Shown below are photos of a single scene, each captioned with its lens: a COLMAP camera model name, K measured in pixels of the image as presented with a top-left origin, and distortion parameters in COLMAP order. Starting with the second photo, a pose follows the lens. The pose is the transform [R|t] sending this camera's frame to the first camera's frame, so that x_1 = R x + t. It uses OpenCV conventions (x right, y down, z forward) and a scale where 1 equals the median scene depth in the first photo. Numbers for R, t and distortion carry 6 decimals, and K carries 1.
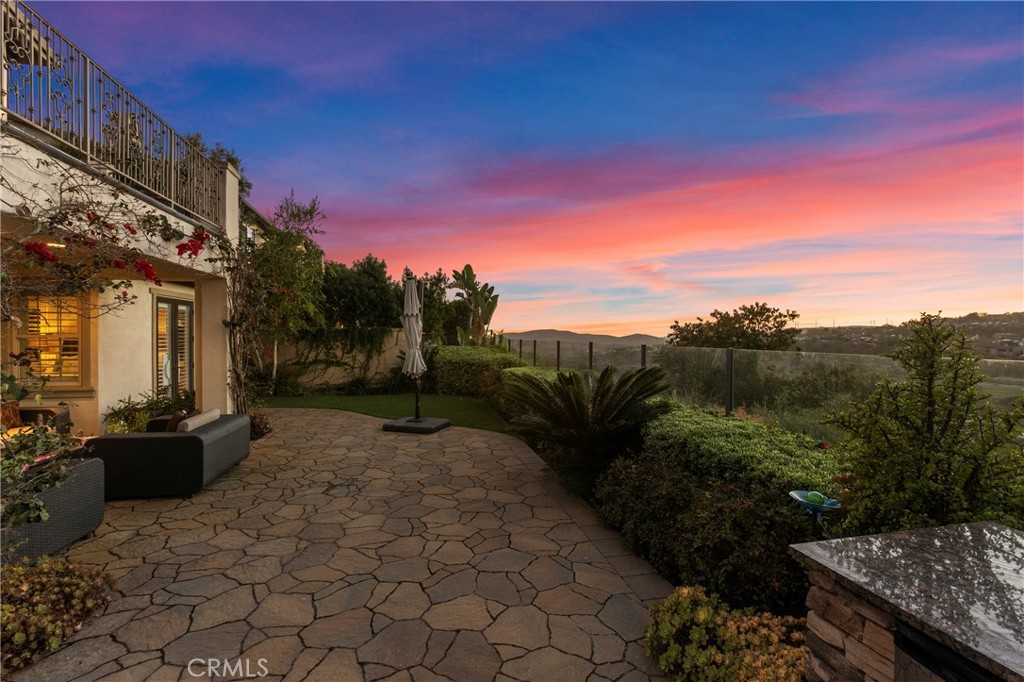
lens RADIAL K [[465.9, 0, 512.0], [0, 465.9, 341.0], [0, 0, 1]] dist [-0.003551, -0.000039]
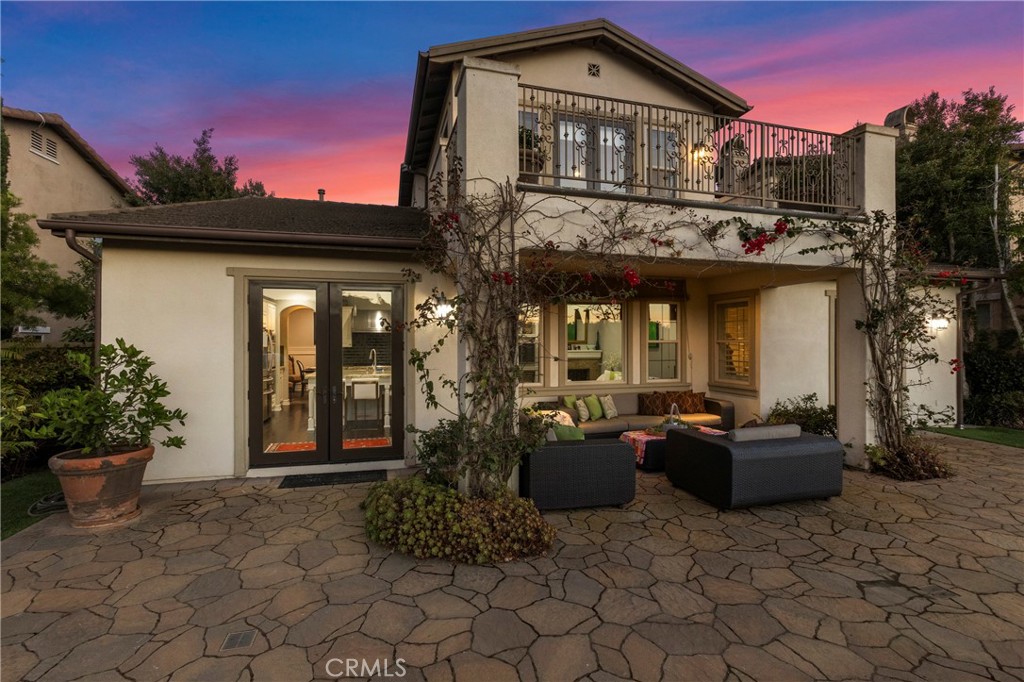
lens RADIAL K [[465.9, 0, 512.0], [0, 465.9, 341.0], [0, 0, 1]] dist [-0.003551, -0.000039]
pose [[0.062800, -0.006305, -0.998006, 0.141872], [-0.007477, 0.999949, -0.006788, 0.001789], [0.997998, 0.007888, 0.062749, 0.335877]]
